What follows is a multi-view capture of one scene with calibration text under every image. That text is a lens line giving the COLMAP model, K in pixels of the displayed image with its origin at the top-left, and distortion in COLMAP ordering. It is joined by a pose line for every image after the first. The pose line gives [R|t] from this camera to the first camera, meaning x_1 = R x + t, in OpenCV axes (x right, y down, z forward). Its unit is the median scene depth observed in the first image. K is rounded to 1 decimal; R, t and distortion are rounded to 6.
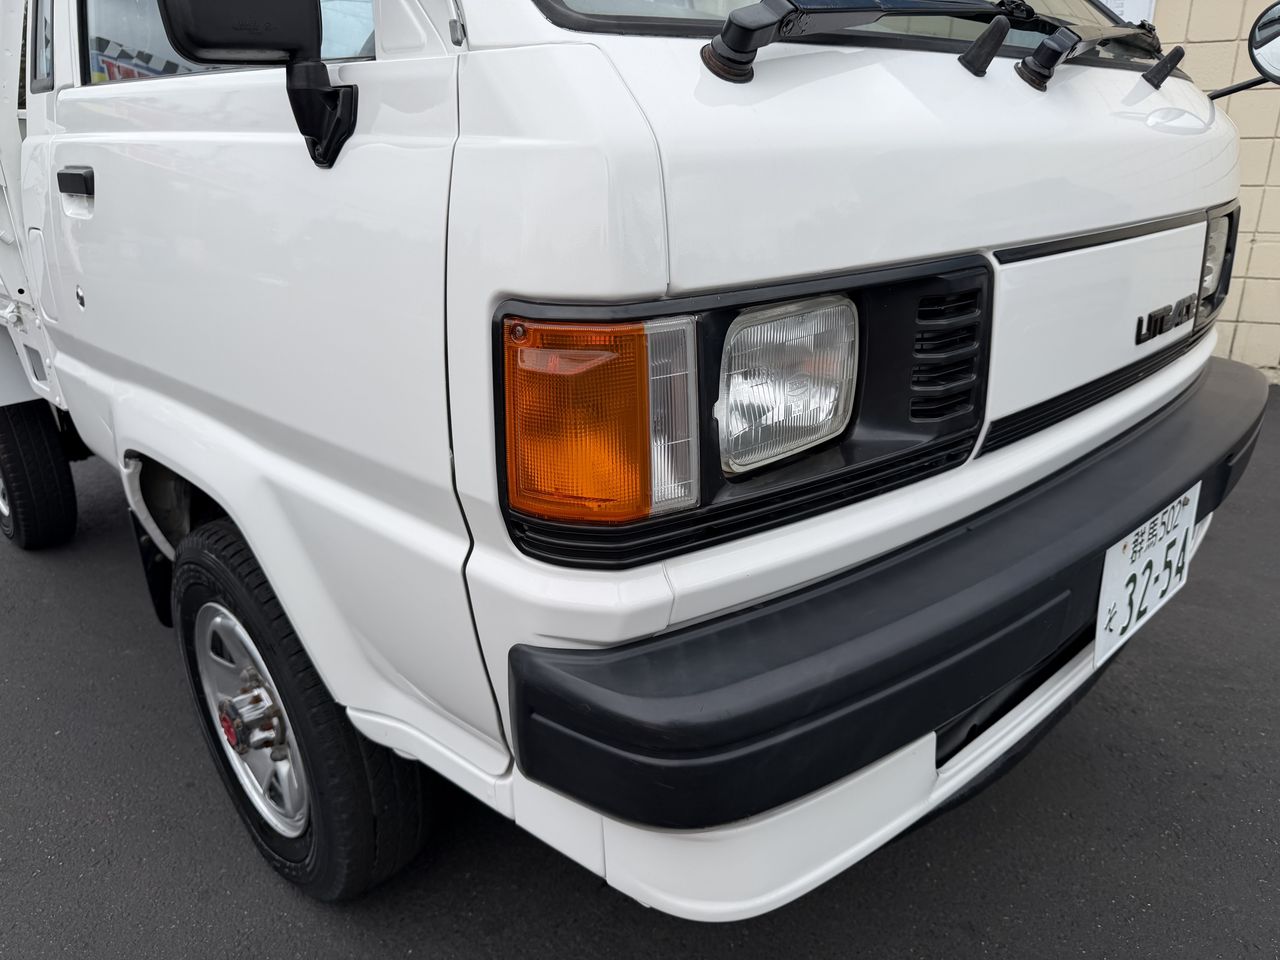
lens RADIAL K [[908.9, 0, 642.2], [0, 908.9, 486.7], [0, 0, 1]] dist [0.067484, -0.091700]
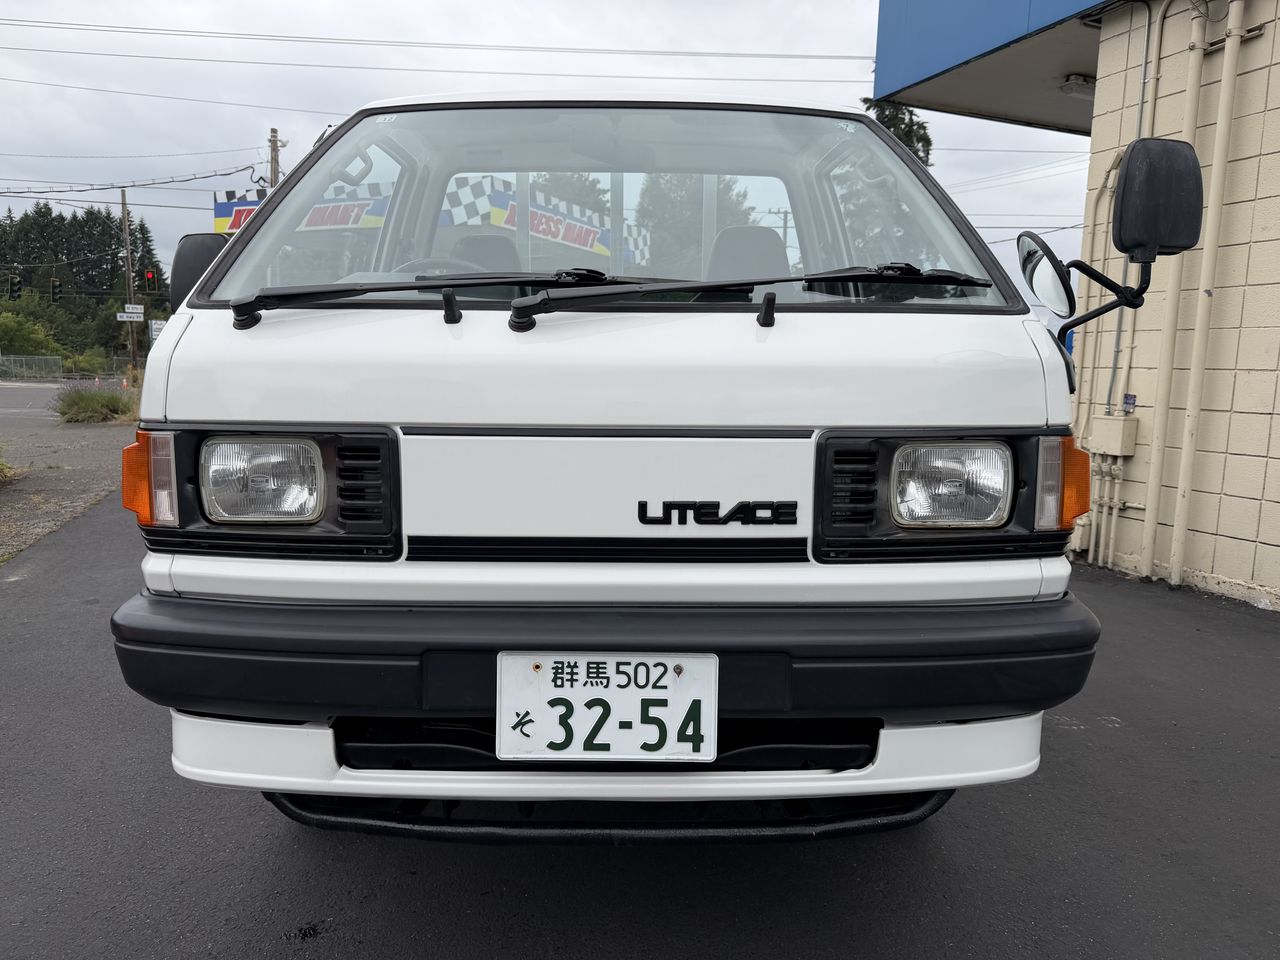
lens RADIAL K [[914.3, 0, 631.0], [0, 914.3, 476.0], [0, 0, 1]] dist [0.054268, -0.066559]
pose [[0.722269, 0.110688, -0.682697, 1.804599], [-0.260976, 0.957755, -0.120819, -0.084390], [0.640483, 0.265432, 0.720643, 0.121545]]
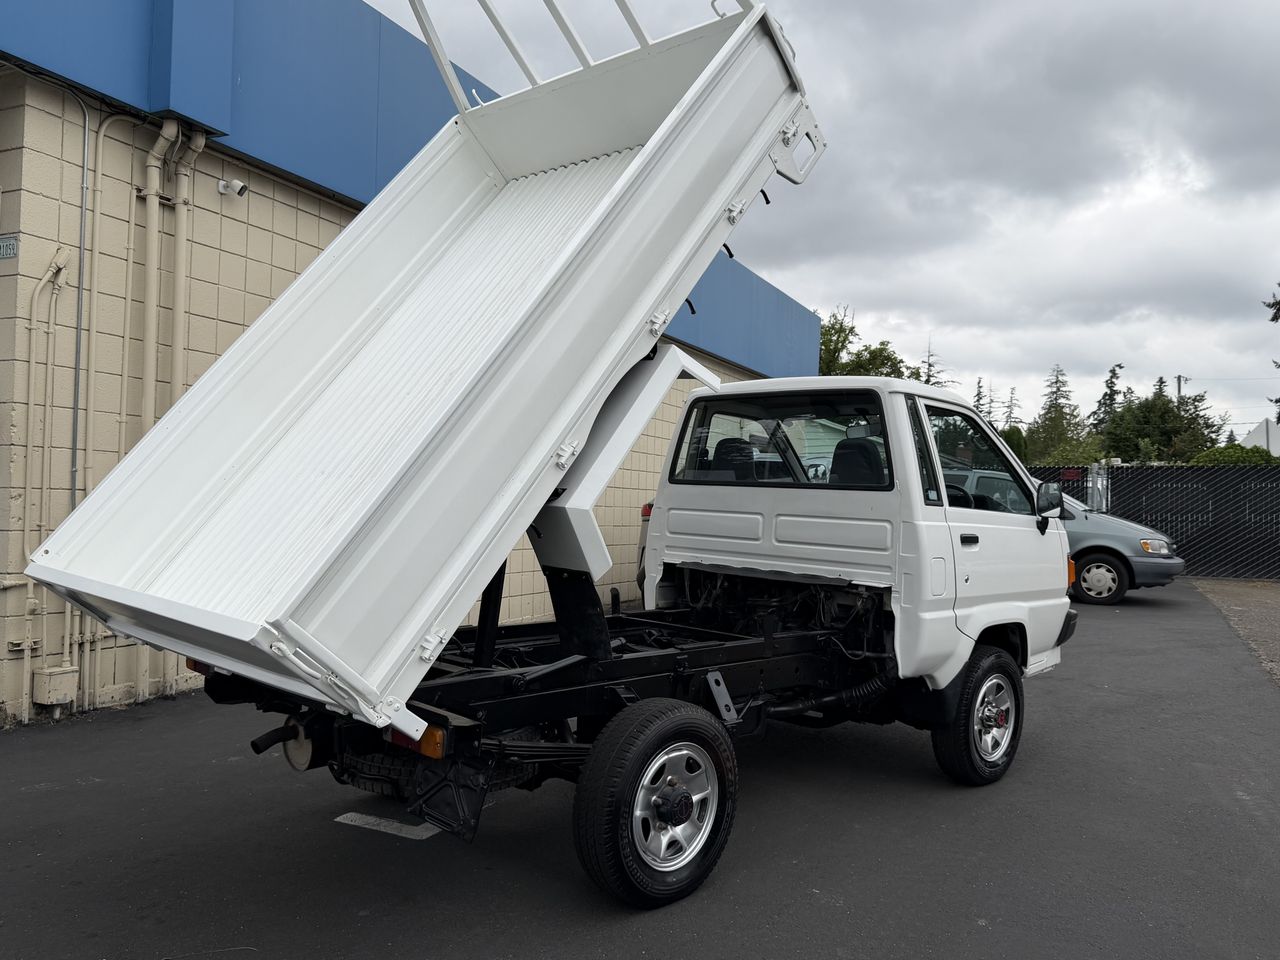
lens RADIAL K [[1033.5, 0, 658.8], [0, 1033.5, 480.6], [0, 0, 1]] dist [0.096567, -0.149779]
pose [[-0.038030, 0.033141, 0.998727, -6.097787], [0.302346, 0.952986, -0.020110, -1.162159], [-0.952439, 0.301196, -0.046262, 3.191600]]
